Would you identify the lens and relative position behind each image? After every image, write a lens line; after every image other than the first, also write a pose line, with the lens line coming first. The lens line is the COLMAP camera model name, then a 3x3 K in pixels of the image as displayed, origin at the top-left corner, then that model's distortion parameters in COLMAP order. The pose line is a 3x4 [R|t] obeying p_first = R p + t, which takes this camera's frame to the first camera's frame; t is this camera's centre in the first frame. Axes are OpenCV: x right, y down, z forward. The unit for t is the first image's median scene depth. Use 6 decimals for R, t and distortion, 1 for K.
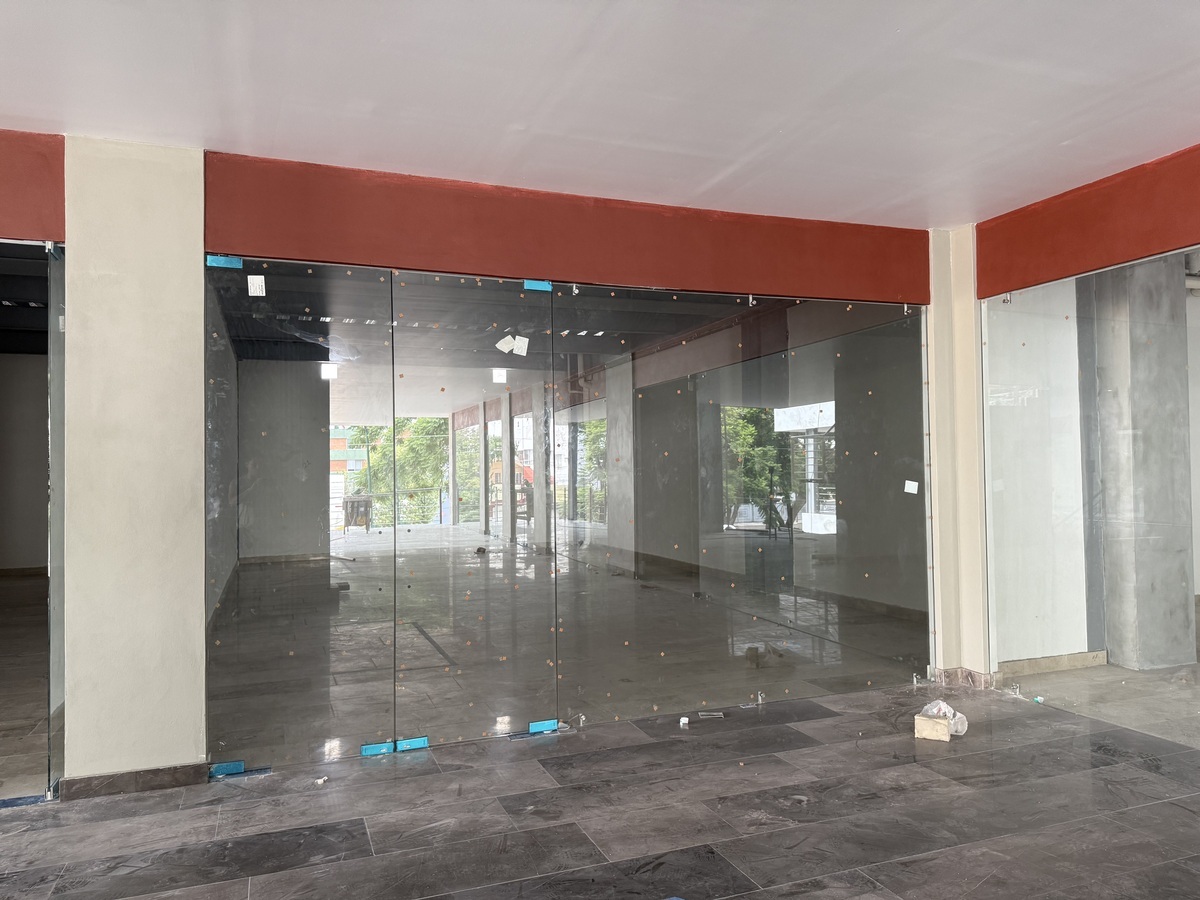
lens RADIAL K [[853.9, 0, 597.7], [0, 853.9, 453.5], [0, 0, 1]] dist [-0.000946, -0.004620]
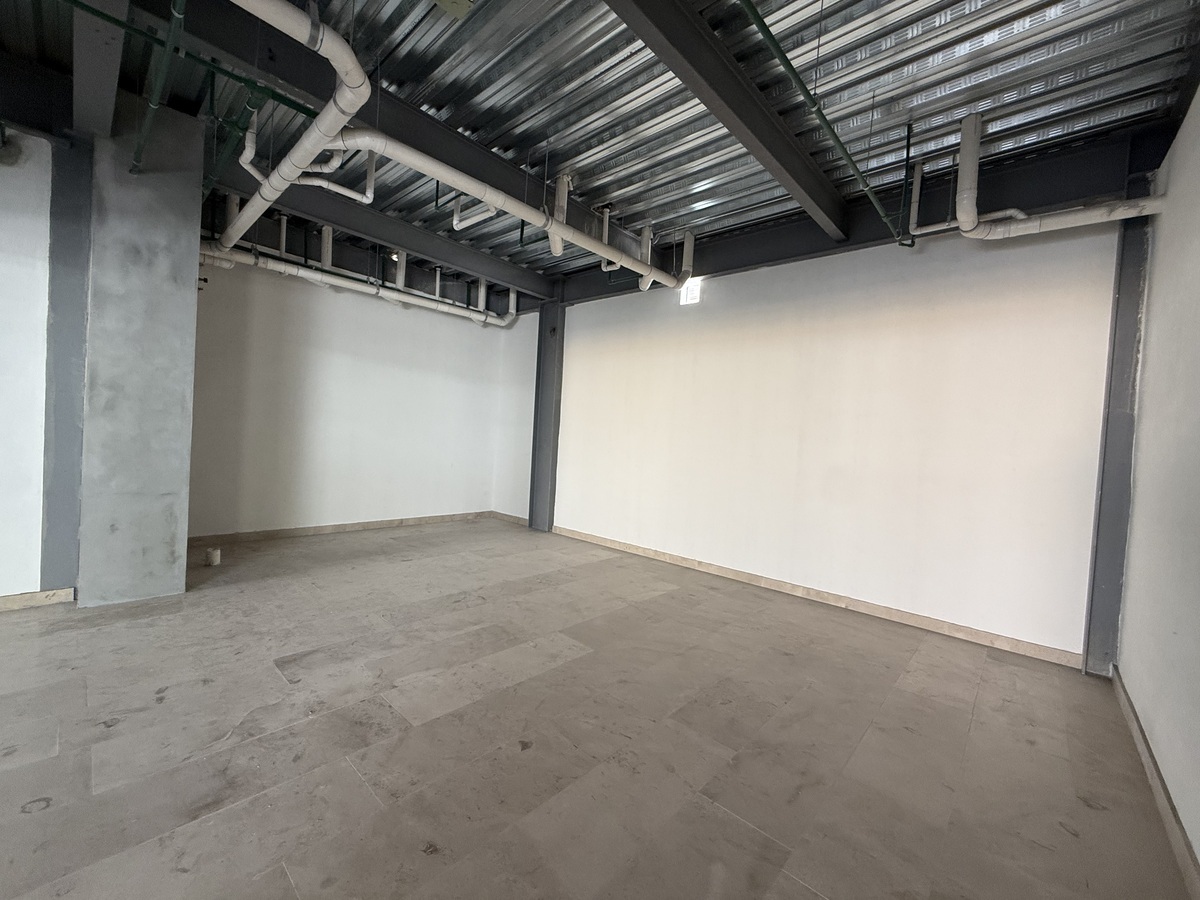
lens RADIAL K [[480.7, 0, 600.0], [0, 480.7, 450.0], [0, 0, 1]] dist [-0.010746, 0.000070]
pose [[0.889017, 0.058527, 0.454118, 0.997302], [-0.086108, 0.995471, 0.040276, -0.017255], [-0.449704, -0.074909, 0.890031, 0.231707]]
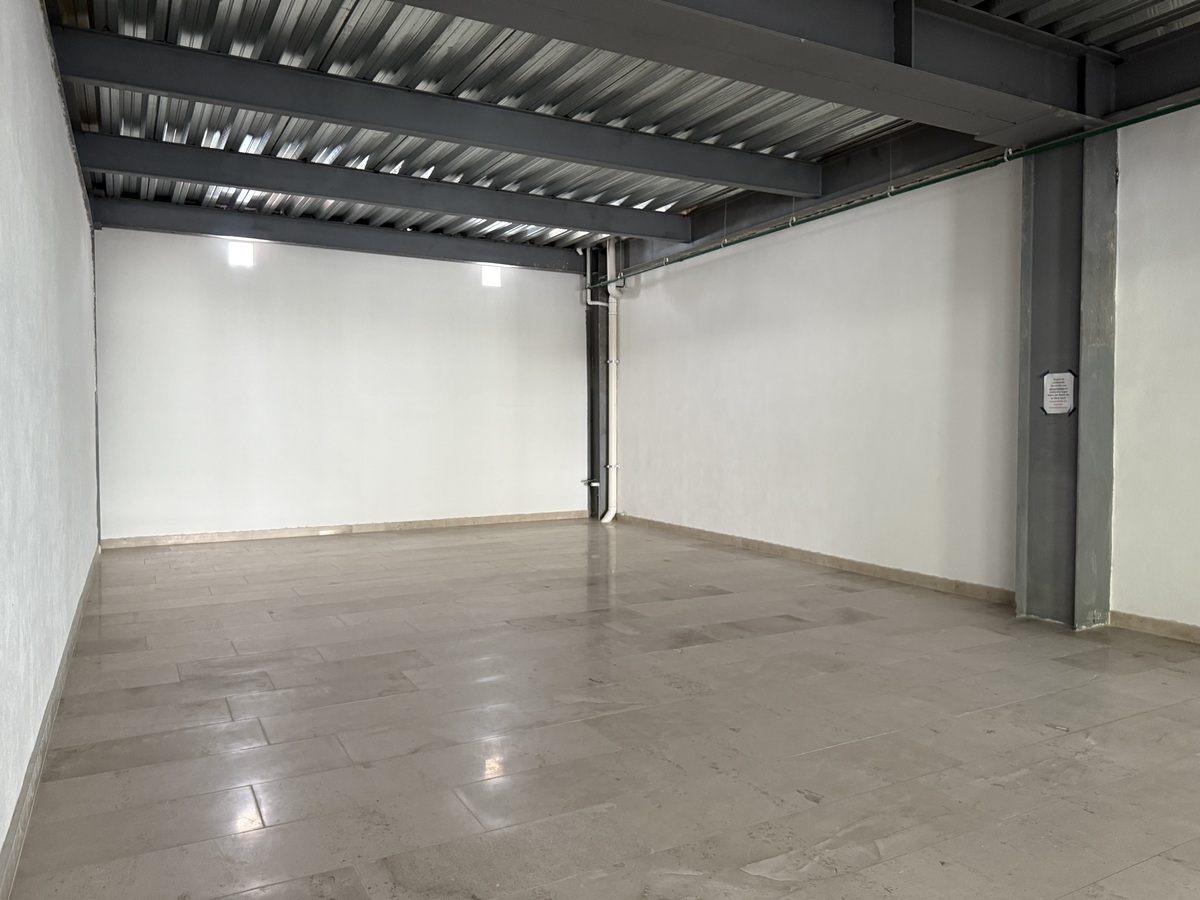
lens RADIAL K [[853.9, 0, 597.7], [0, 853.9, 453.5], [0, 0, 1]] dist [-0.000946, -0.004620]
pose [[0.990828, 0.012868, 0.134517, -0.009728], [-0.019969, 0.998470, 0.051568, 0.001389], [-0.133648, -0.053781, 0.989569, 0.022758]]
